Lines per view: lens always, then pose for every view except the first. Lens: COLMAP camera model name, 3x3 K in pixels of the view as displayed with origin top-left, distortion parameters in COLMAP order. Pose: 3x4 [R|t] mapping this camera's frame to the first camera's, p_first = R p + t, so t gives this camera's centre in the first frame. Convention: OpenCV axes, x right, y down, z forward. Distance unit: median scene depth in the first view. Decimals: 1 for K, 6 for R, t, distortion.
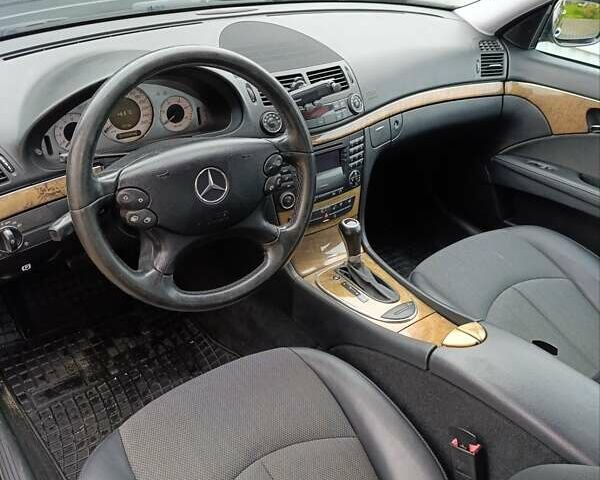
lens RADIAL K [[545.0, 0, 300.0], [0, 545.0, 240.0], [0, 0, 1]] dist [0.069498, -0.127144]
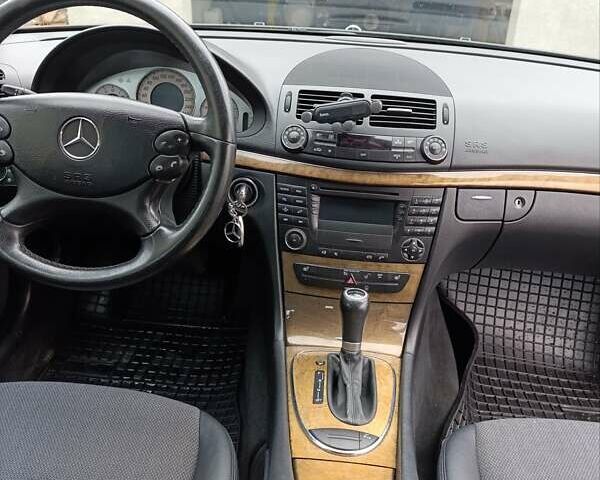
lens RADIAL K [[545.0, 0, 300.0], [0, 545.0, 240.0], [0, 0, 1]] dist [0.069498, -0.127144]
pose [[0.757343, 0.262943, -0.597740, 0.419531], [-0.381262, 0.921184, -0.077838, -0.012052], [0.530162, 0.286846, 0.797902, 0.344998]]
